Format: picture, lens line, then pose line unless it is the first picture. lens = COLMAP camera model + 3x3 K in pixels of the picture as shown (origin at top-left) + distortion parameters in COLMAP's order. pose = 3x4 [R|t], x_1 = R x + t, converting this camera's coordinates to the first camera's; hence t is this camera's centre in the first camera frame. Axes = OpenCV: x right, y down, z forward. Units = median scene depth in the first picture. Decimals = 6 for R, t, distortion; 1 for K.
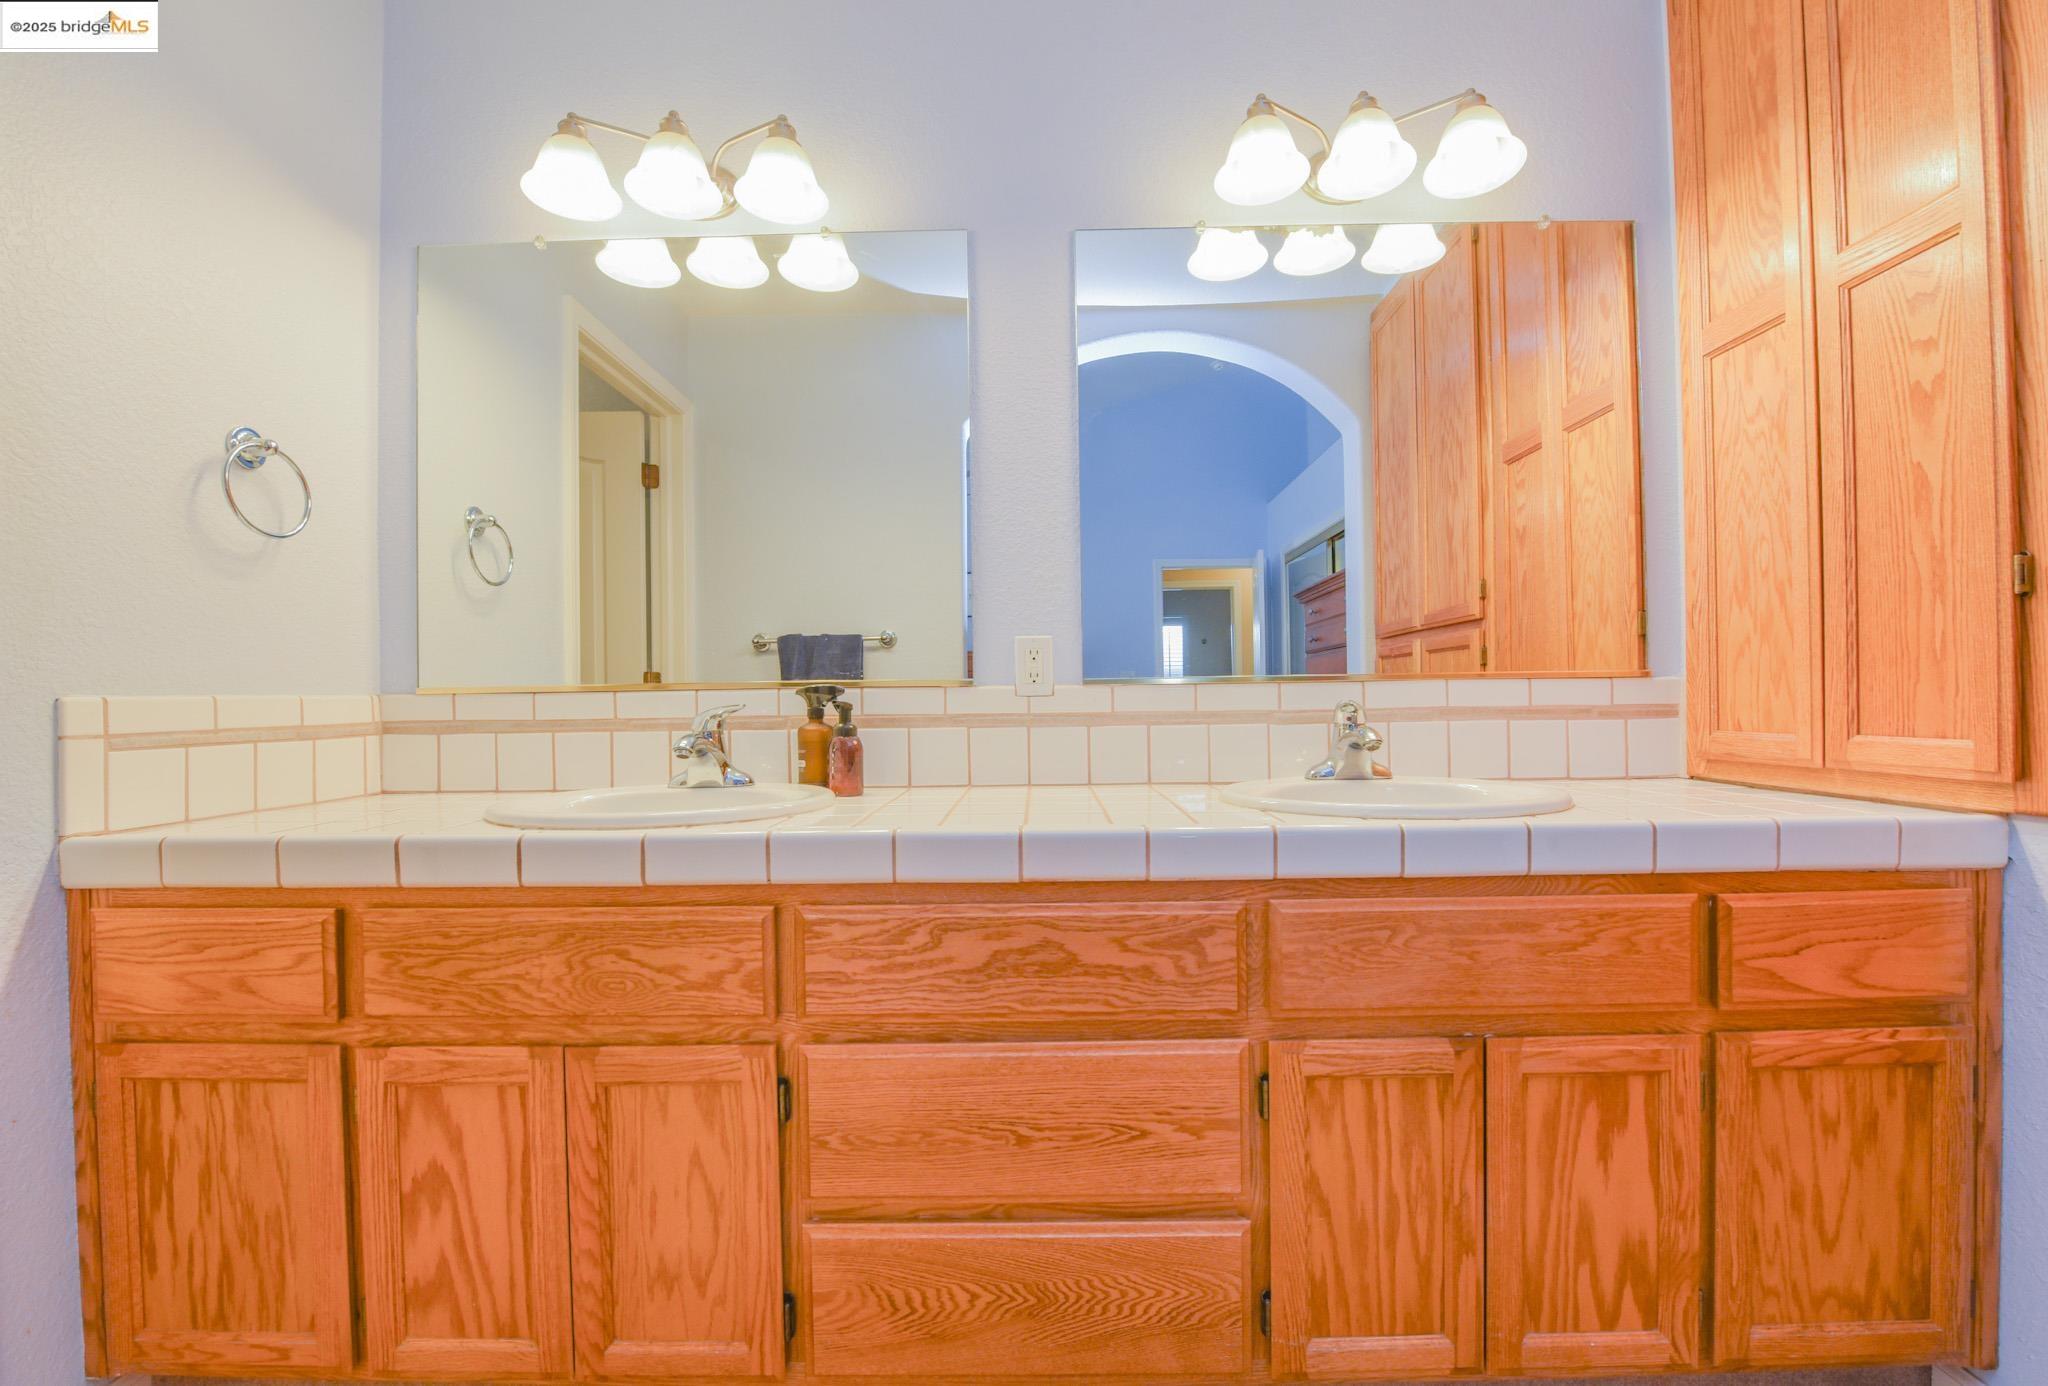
lens RADIAL K [[837.3, 0, 1025.5], [0, 837.3, 703.4], [0, 0, 1]] dist [-0.020573, -0.000188]
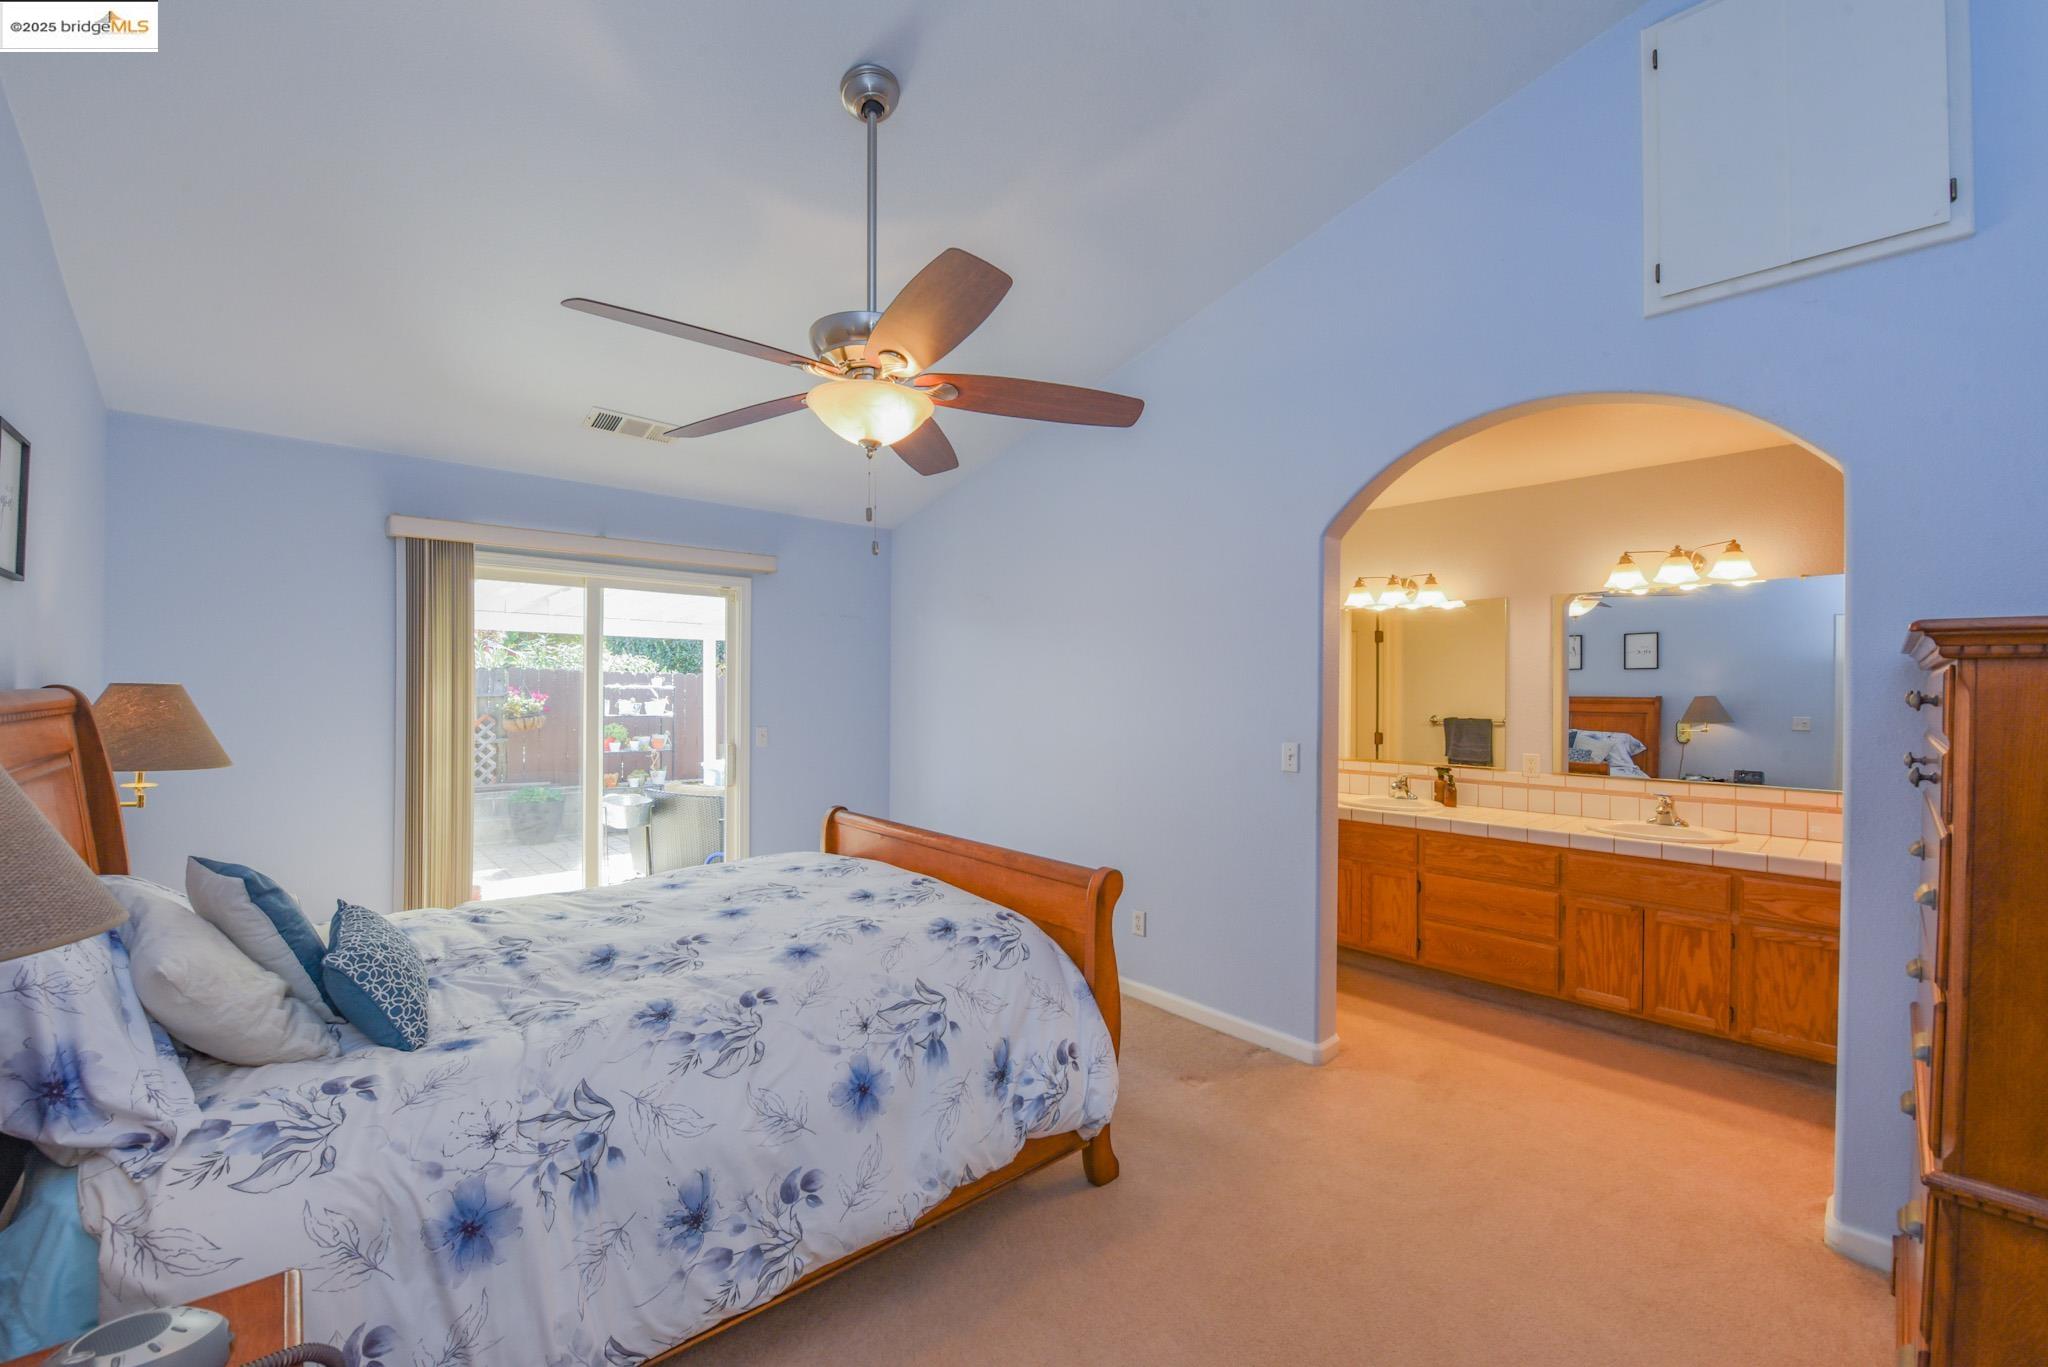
lens RADIAL K [[812.0, 0, 1018.3], [0, 812.0, 687.9], [0, 0, 1]] dist [-0.016221, -0.002684]
pose [[0.680494, 0.017219, -0.732551, 1.157822], [-0.014889, 0.999842, 0.009671, -0.437566], [0.732602, 0.004326, 0.680643, -2.867270]]
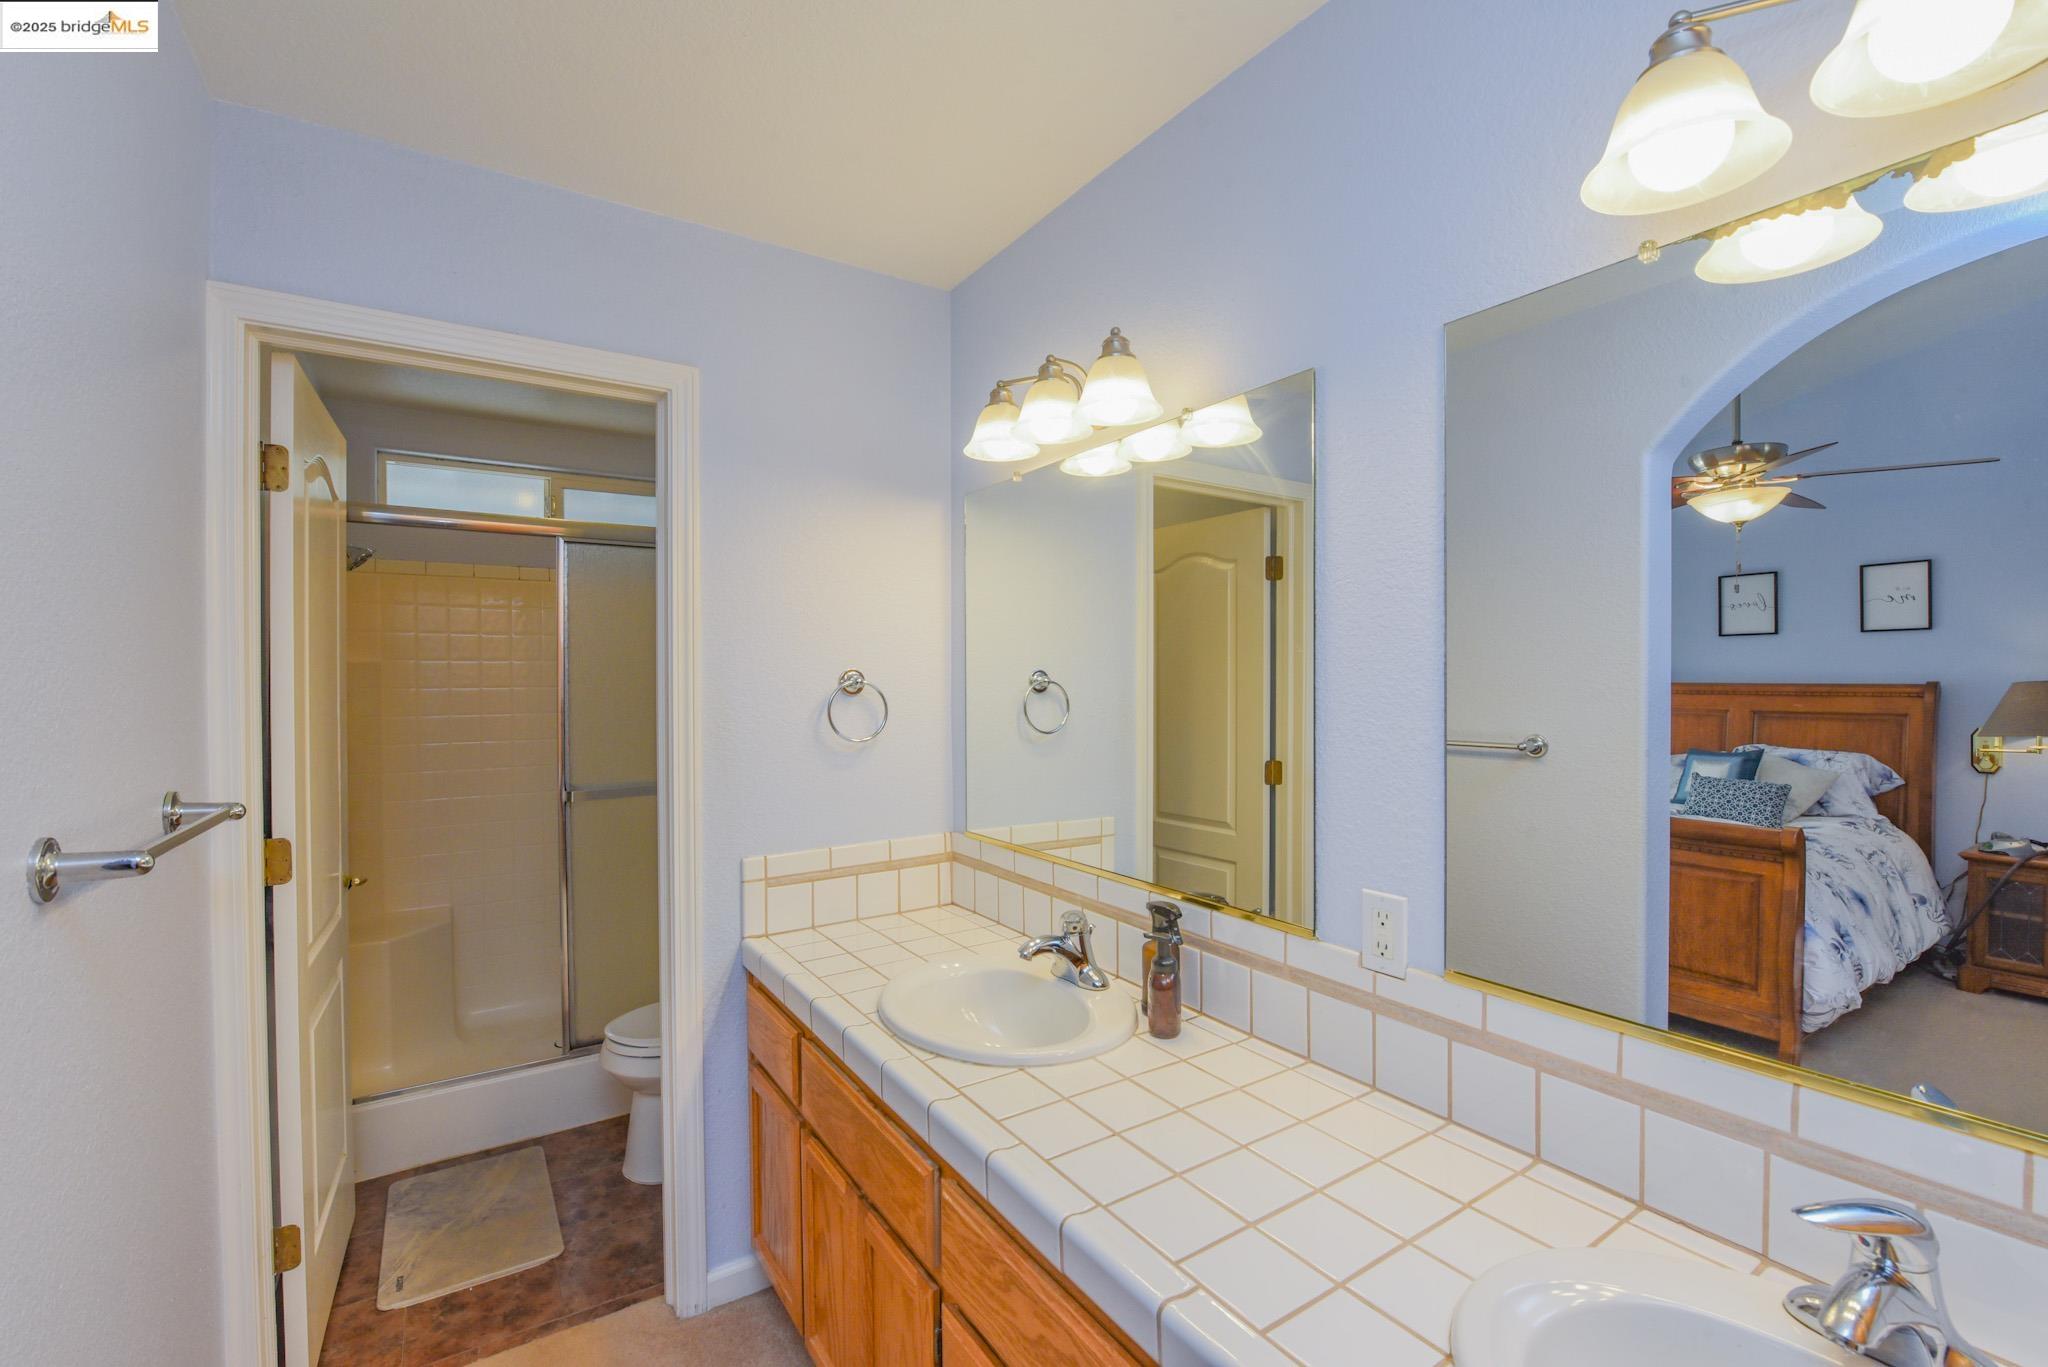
lens RADIAL K [[863.6, 0, 1024.0], [0, 863.6, 683.5], [0, 0, 1]] dist [-0.024565, -0.000166]
pose [[0.553264, 0.016155, -0.832850, 0.712755], [-0.003125, 0.999845, 0.017318, -0.427125], [0.833000, -0.006978, 0.553228, 0.477609]]
